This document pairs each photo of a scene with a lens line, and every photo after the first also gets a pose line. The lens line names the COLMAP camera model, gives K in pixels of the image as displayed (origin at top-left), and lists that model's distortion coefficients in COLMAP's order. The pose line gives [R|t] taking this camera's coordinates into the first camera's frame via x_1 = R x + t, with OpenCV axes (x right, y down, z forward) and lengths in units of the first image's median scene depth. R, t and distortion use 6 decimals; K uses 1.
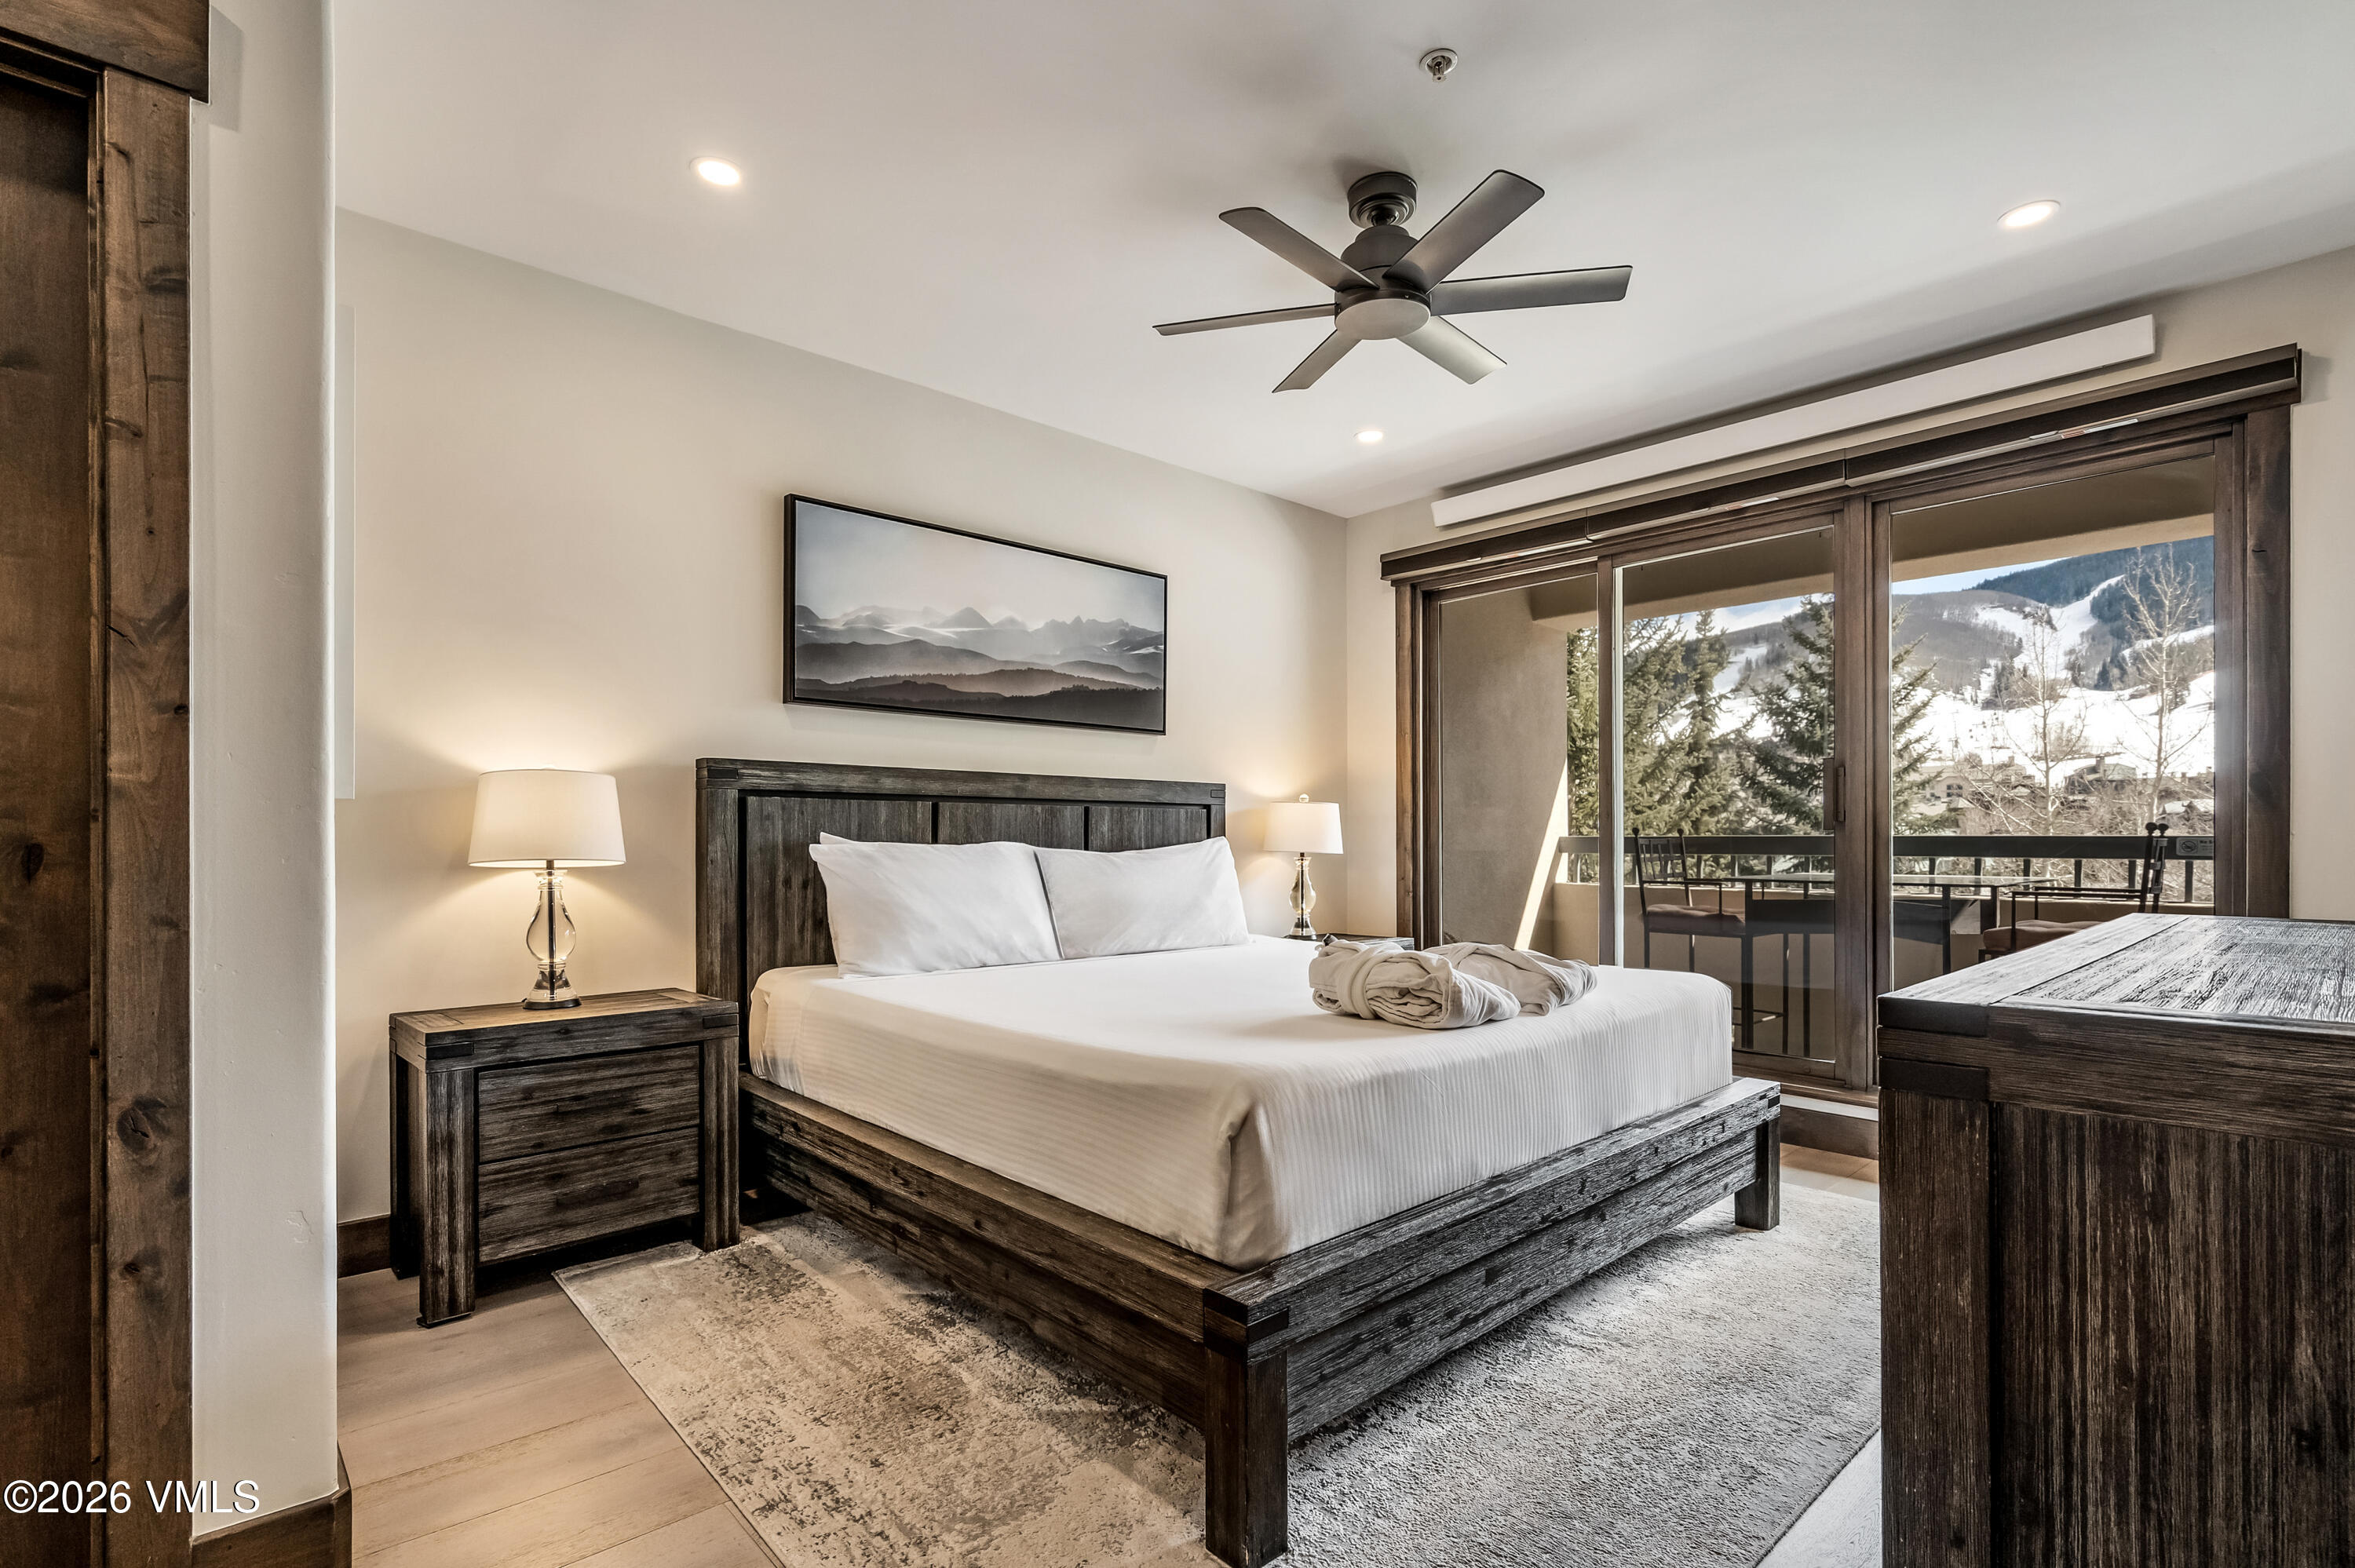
lens RADIAL K [[1095.3, 0, 1173.3], [0, 1095.3, 841.1], [0, 0, 1]] dist [-0.001232, 0.000739]
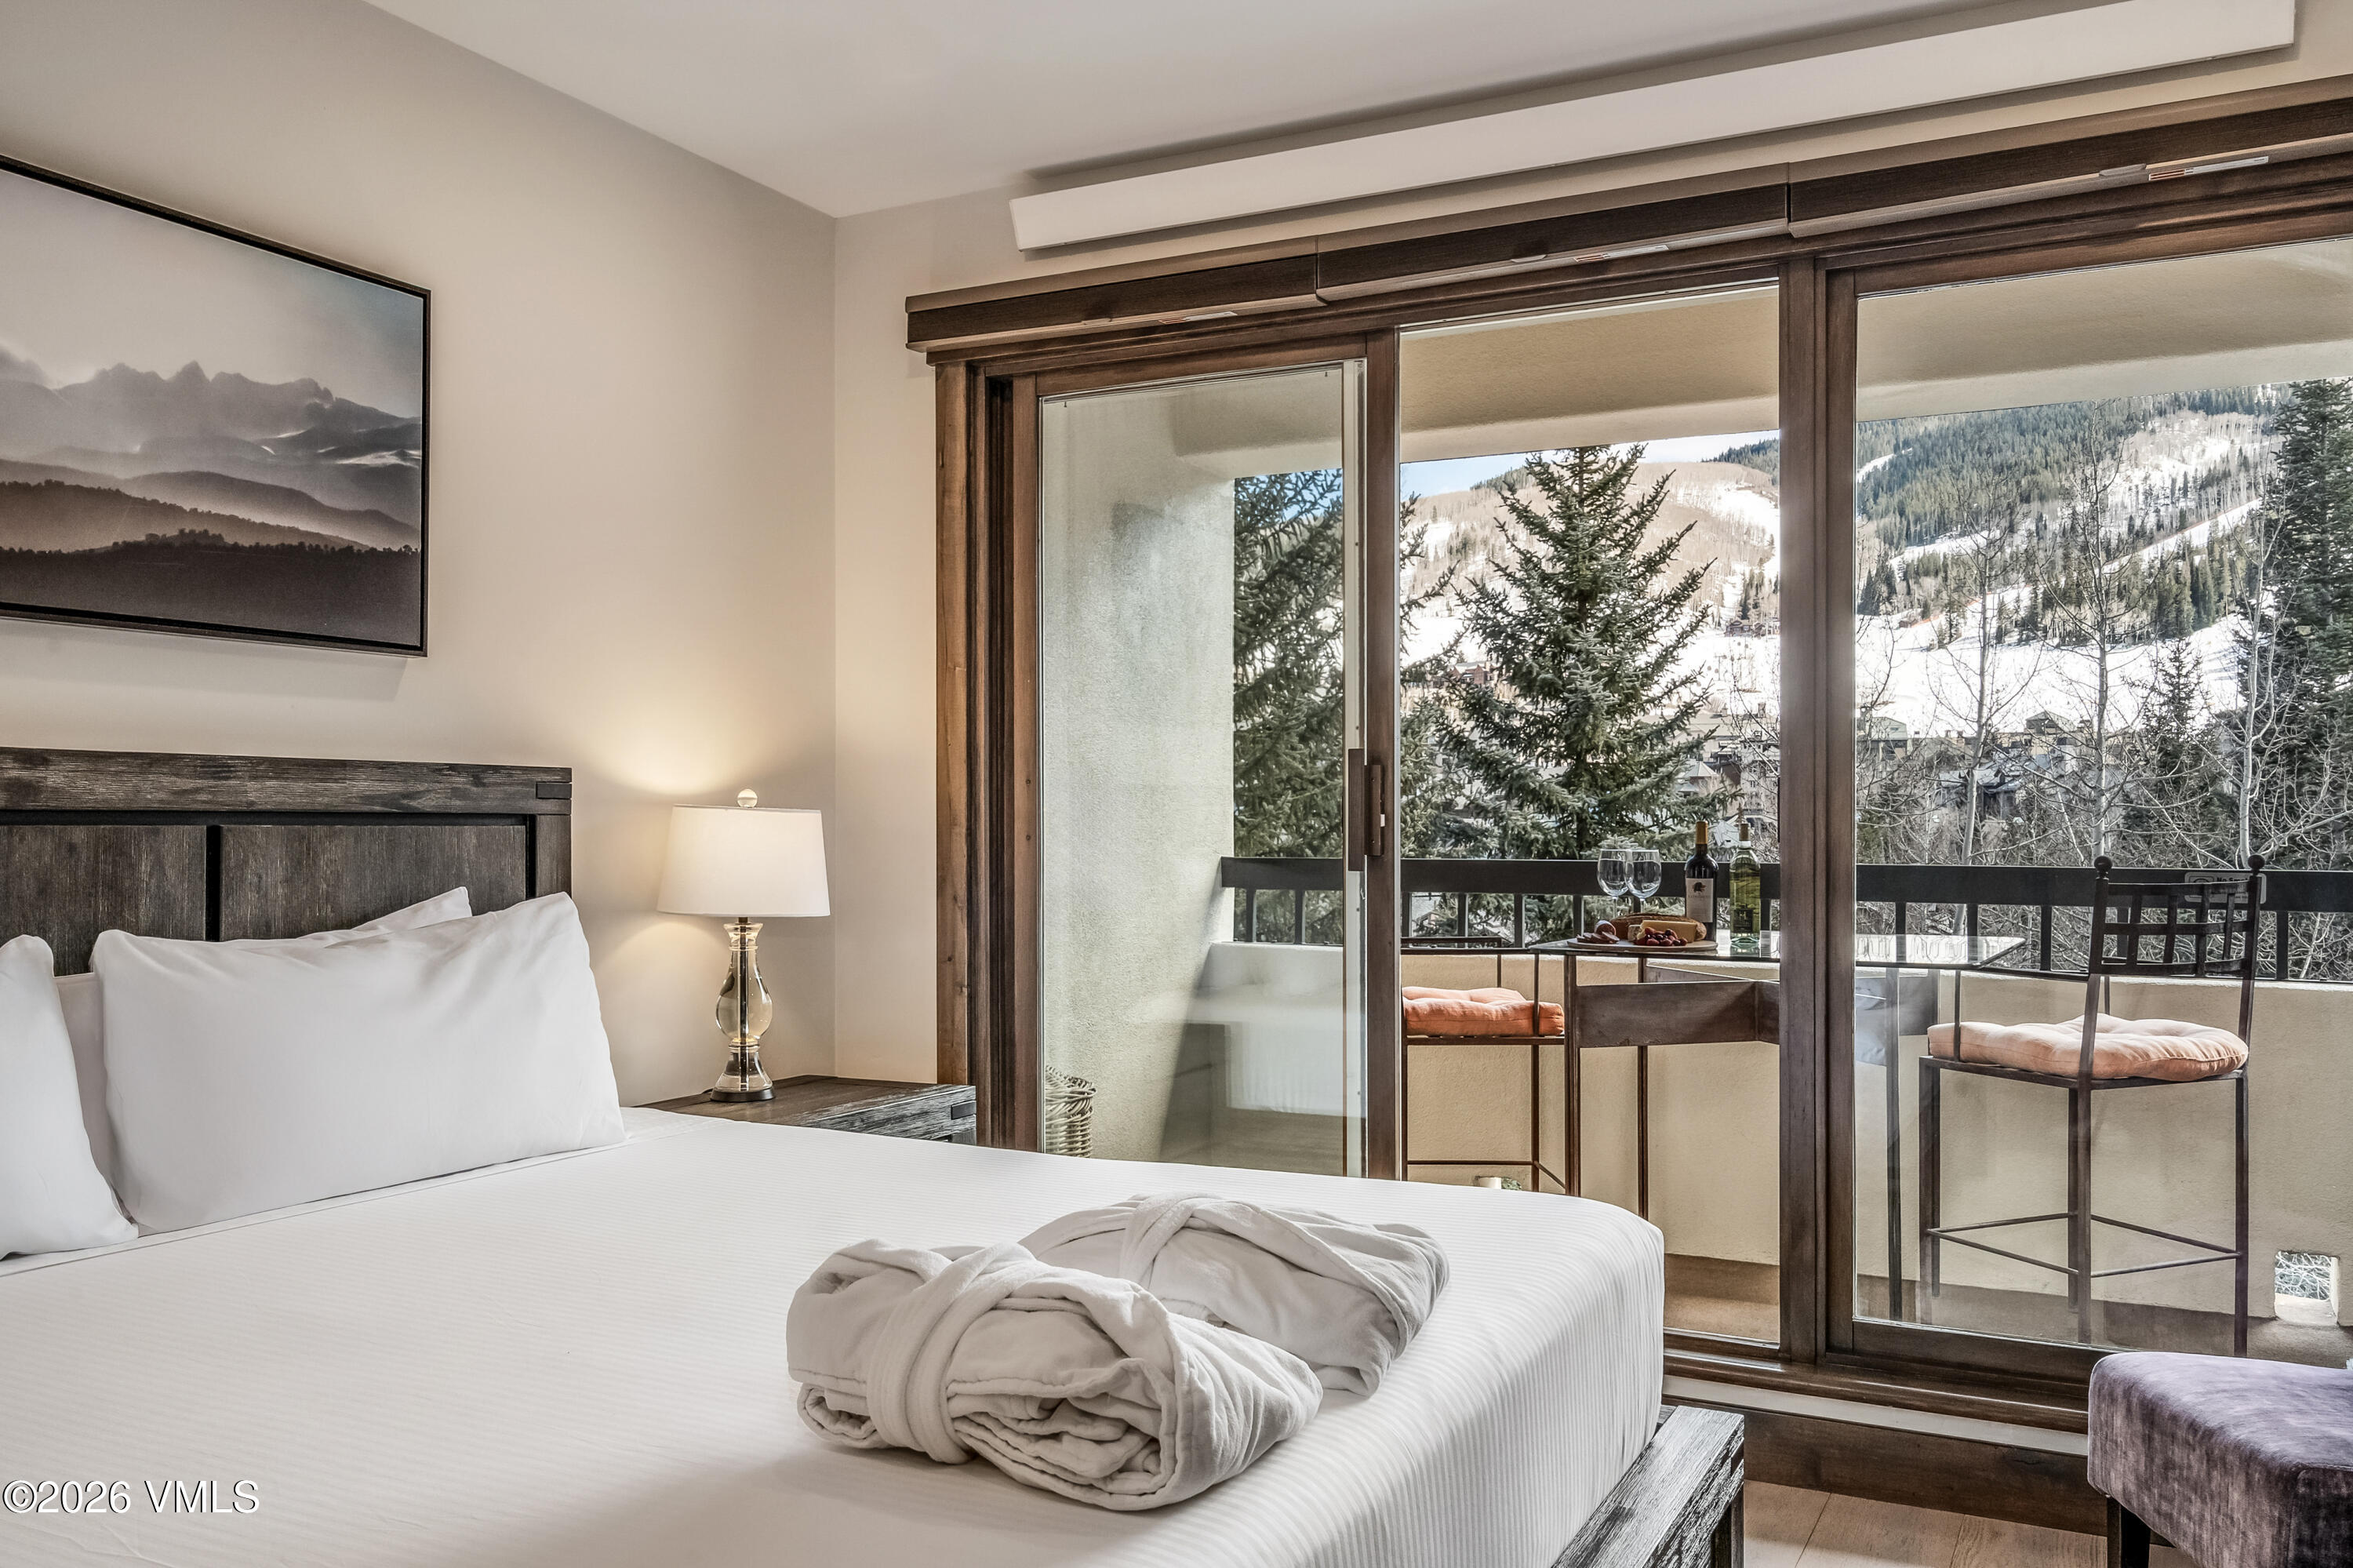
lens RADIAL K [[1879.6, 0, 1164.5], [0, 1879.6, 821.6], [0, 0, 1]] dist [0.004414, 0.008853]
pose [[0.940376, 0.000879, 0.340137, 0.014945], [-0.000374, 0.999999, -0.001549, -0.030962], [-0.340138, 0.001330, 0.940375, 0.201998]]
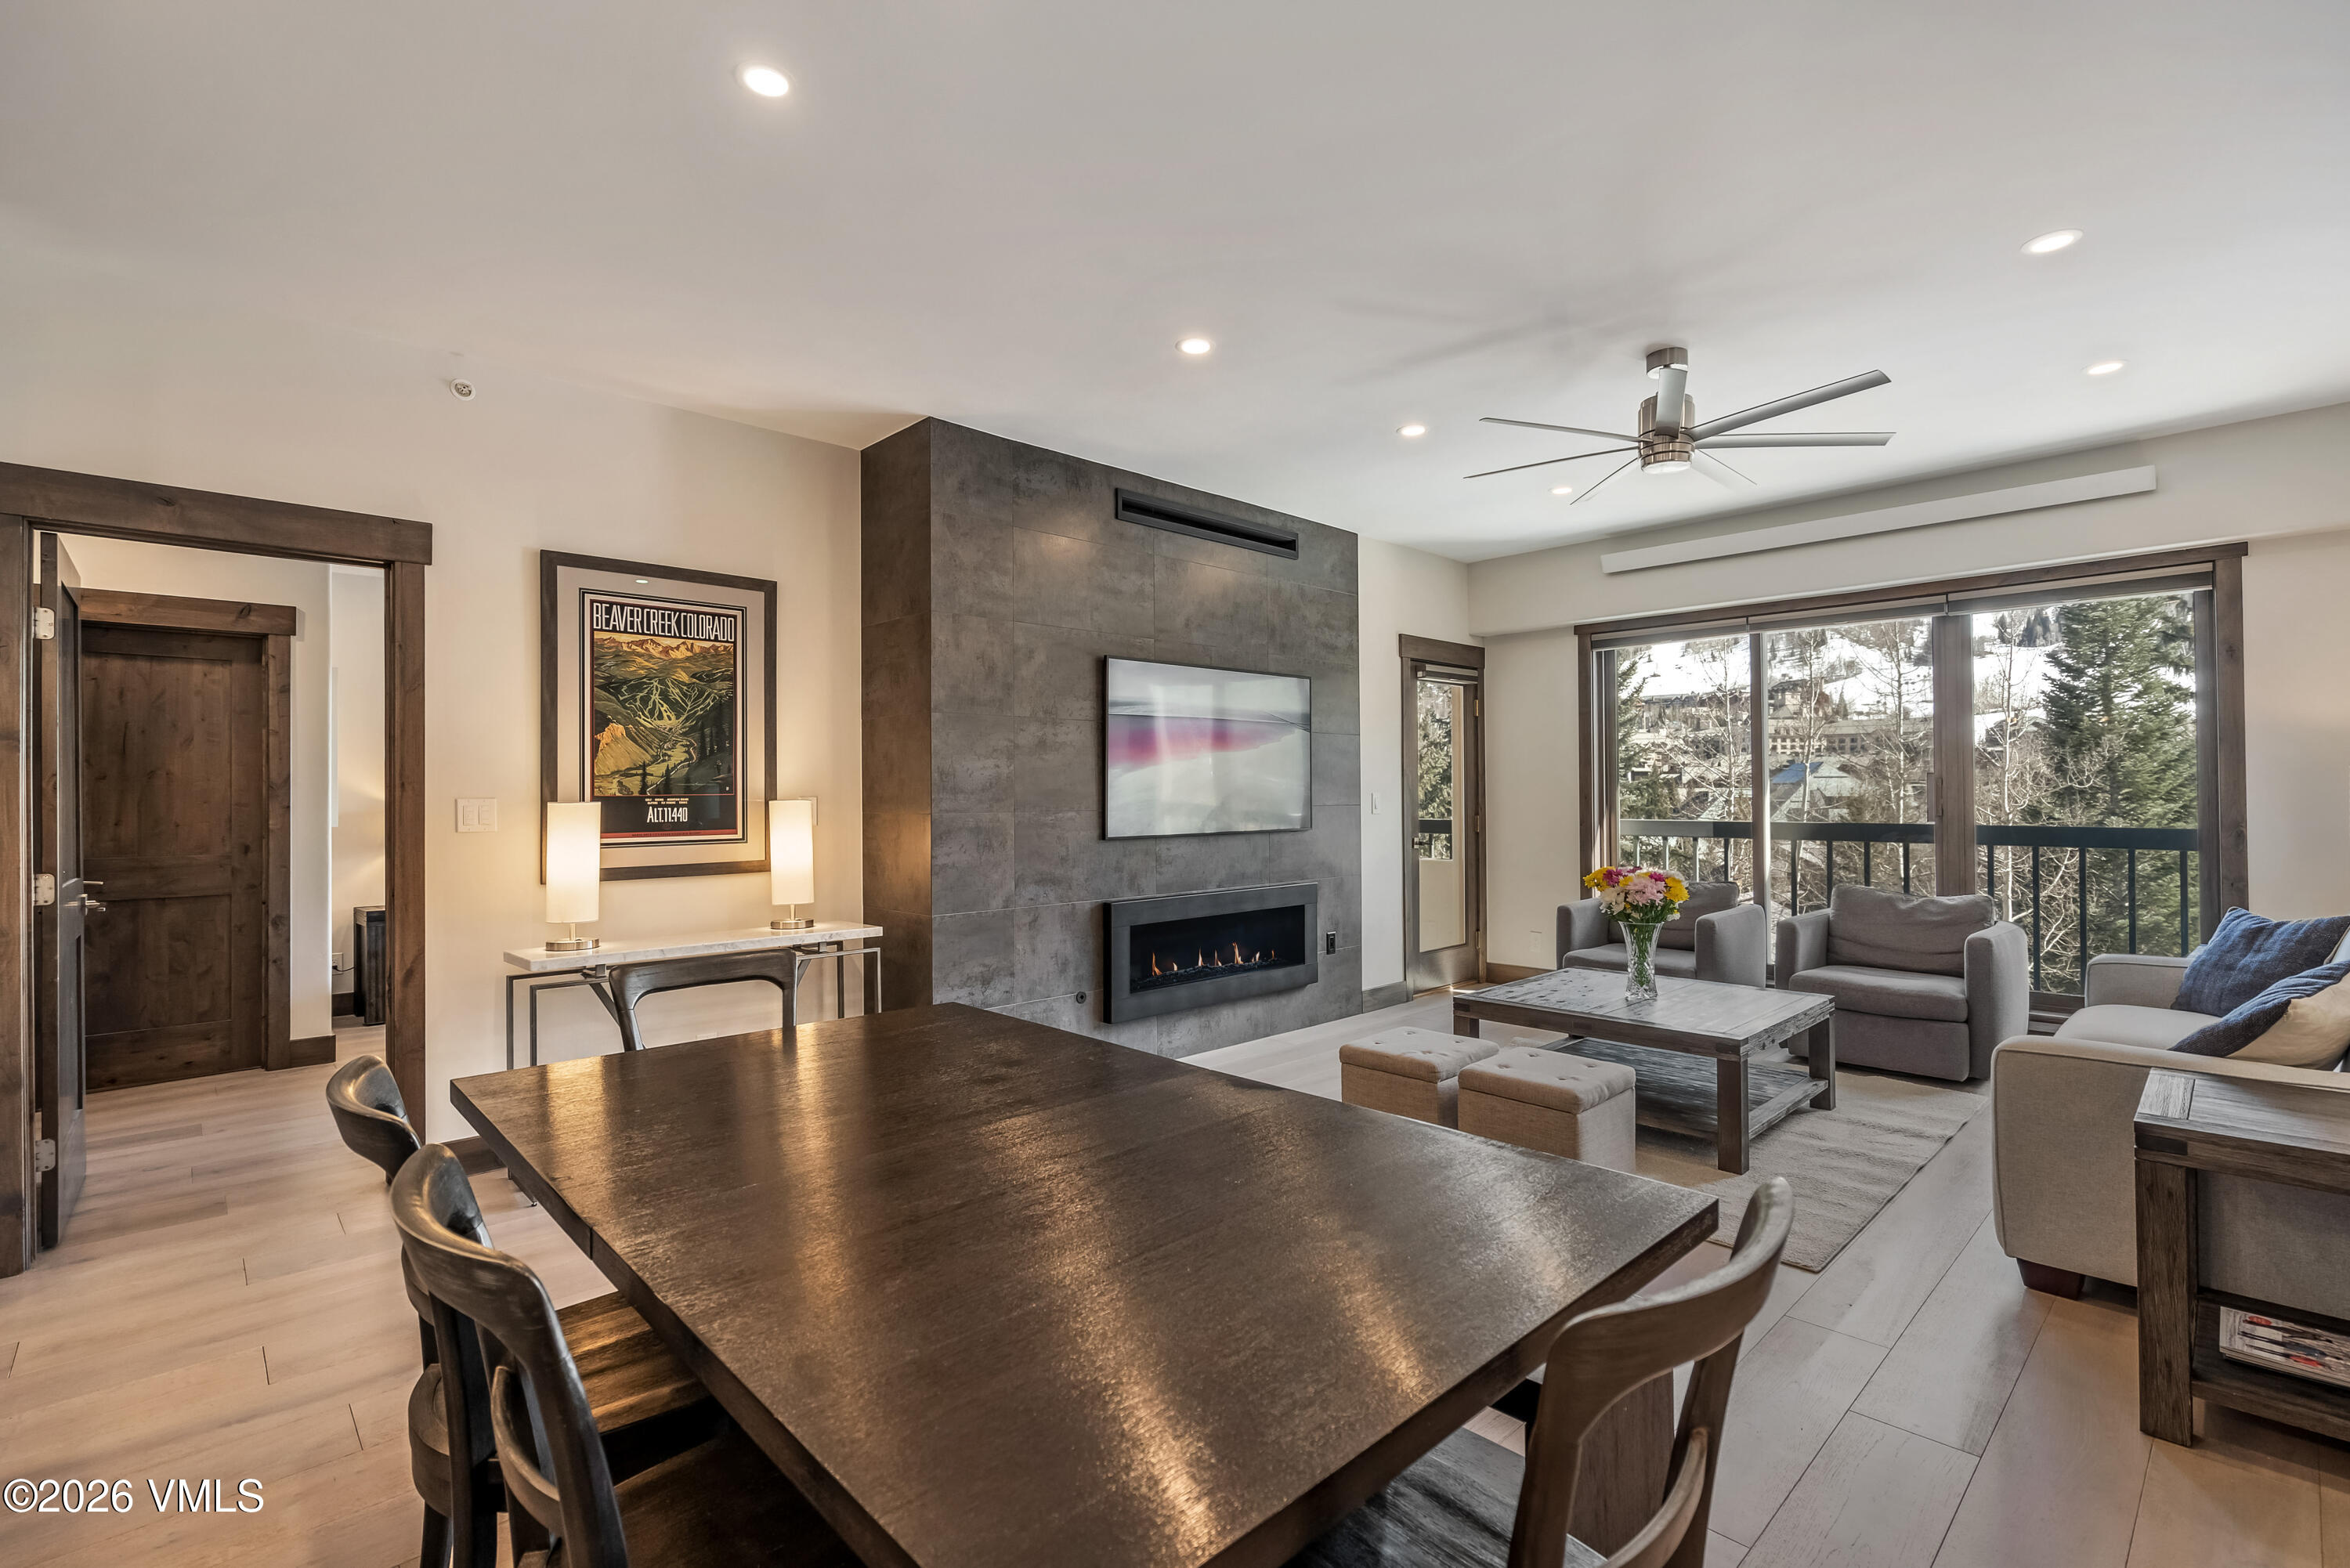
lens RADIAL K [[1065.3, 0, 1172.8], [0, 1065.3, 782.6], [0, 0, 1]] dist [-0.003301, 0.000726]
pose [[0.999808, -0.007183, 0.018254, 0.493657], [0.007399, 0.999903, -0.011802, -0.035203], [-0.018168, 0.011935, 0.999764, -0.649445]]
